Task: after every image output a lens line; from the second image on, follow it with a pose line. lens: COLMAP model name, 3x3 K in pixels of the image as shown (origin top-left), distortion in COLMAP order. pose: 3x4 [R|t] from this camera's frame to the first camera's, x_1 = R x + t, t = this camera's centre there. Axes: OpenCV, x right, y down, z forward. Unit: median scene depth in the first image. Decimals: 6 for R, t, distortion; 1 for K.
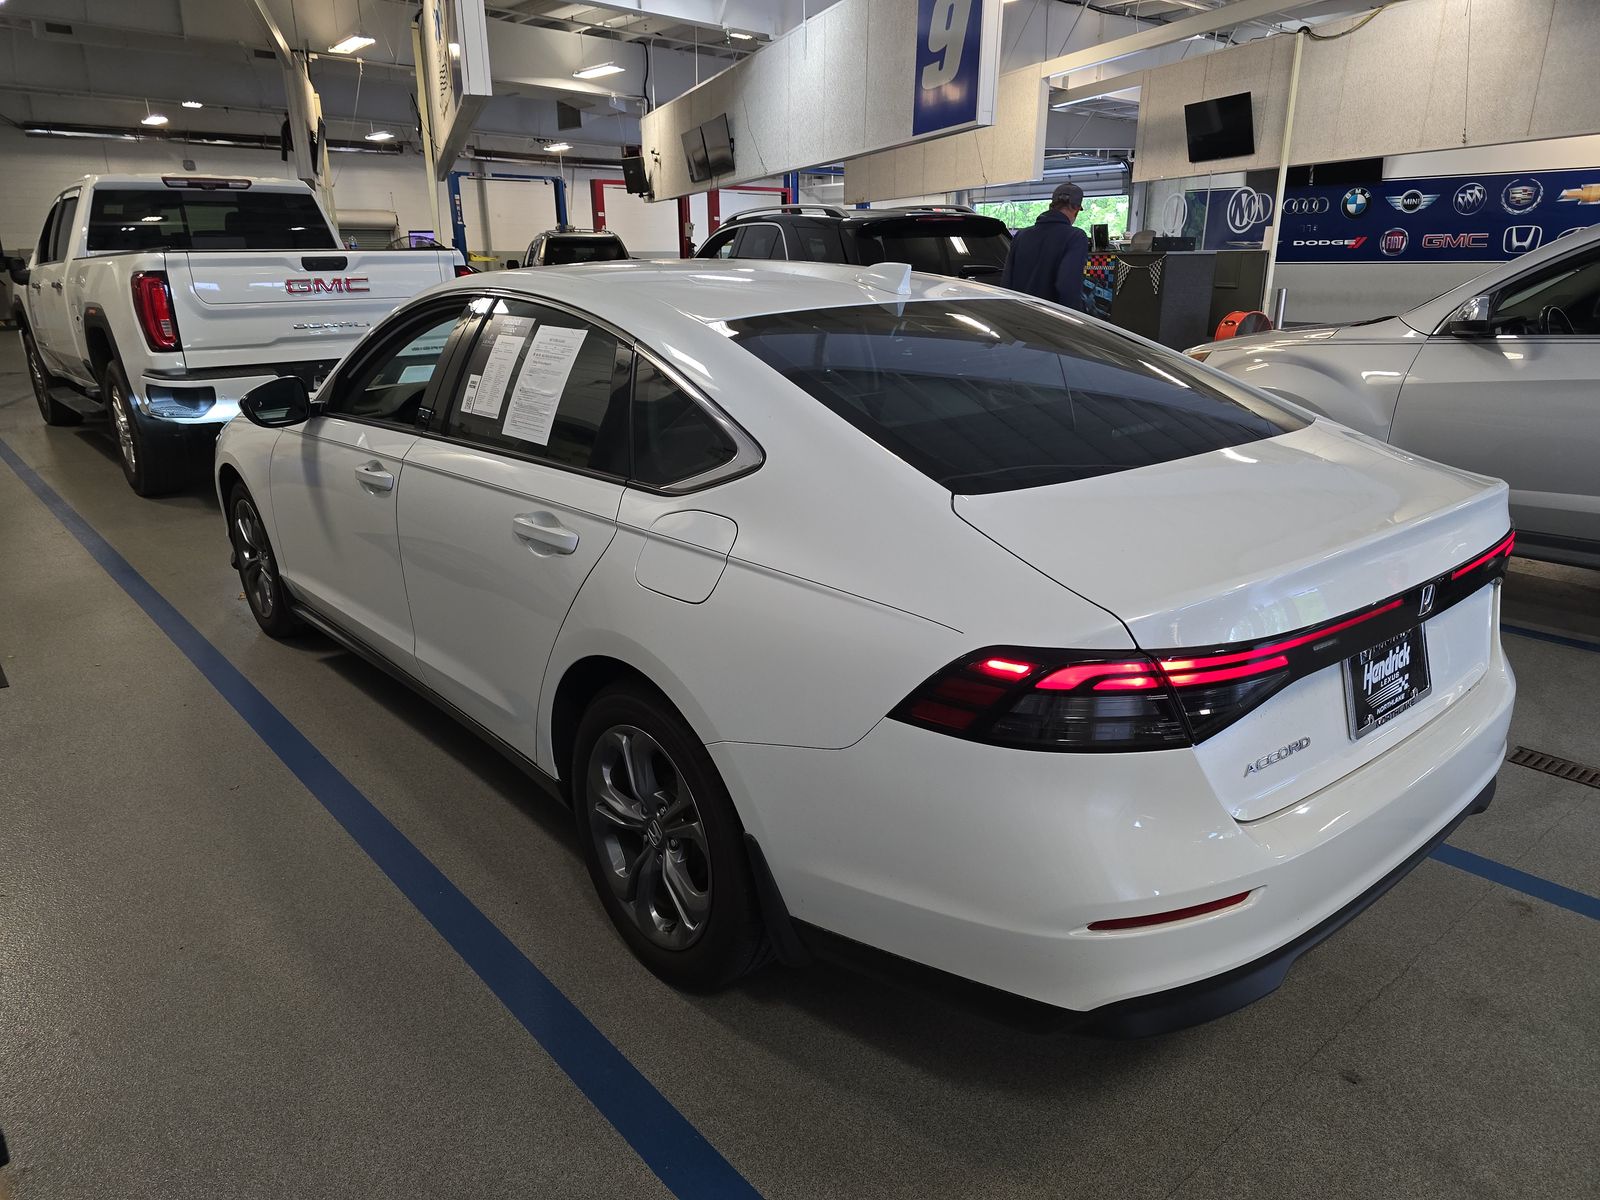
lens RADIAL K [[1089.0, 0, 800.0], [0, 1089.0, 600.0], [0, 0, 1]] dist [0.006282, 0.000160]
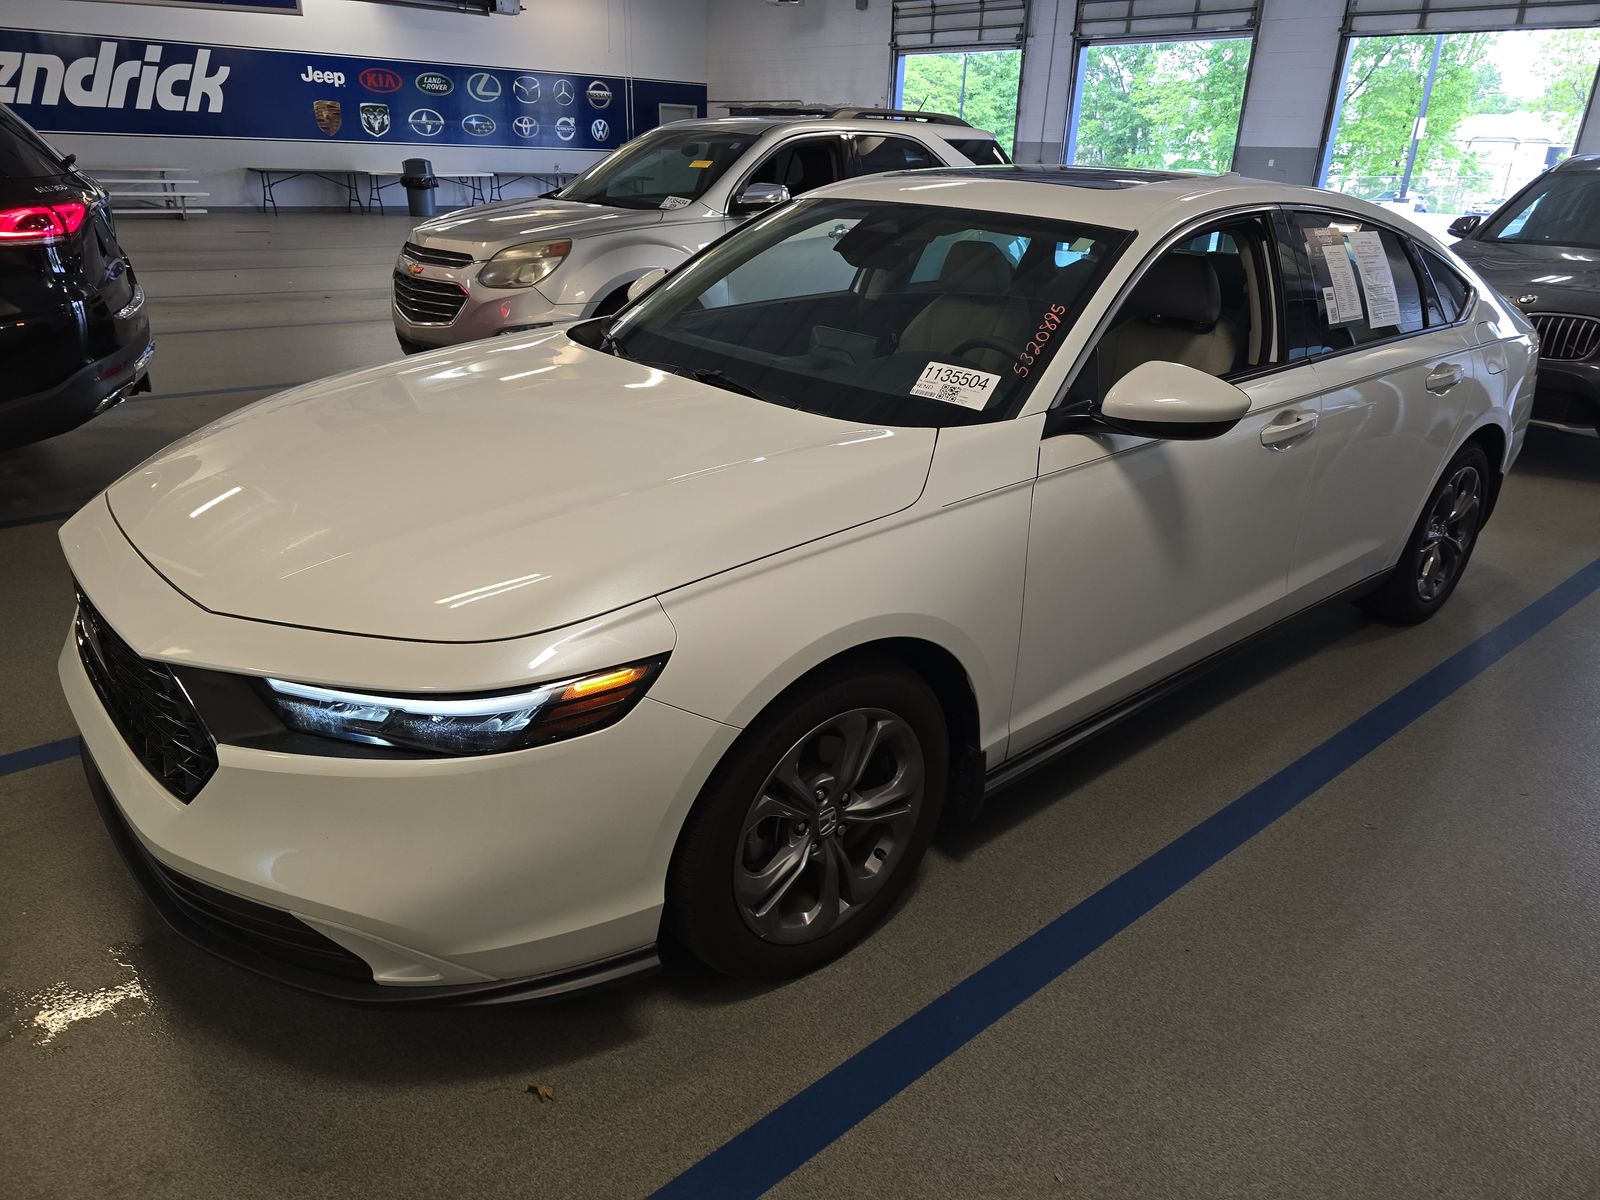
lens RADIAL K [[1089.0, 0, 800.0], [0, 1089.0, 600.0], [0, 0, 1]] dist [0.006282, 0.000160]
pose [[-0.005206, -0.378826, 0.925453, -1.378875], [0.276090, 0.888949, 0.365436, -0.461374], [-0.961118, 0.257411, 0.099962, 1.452477]]
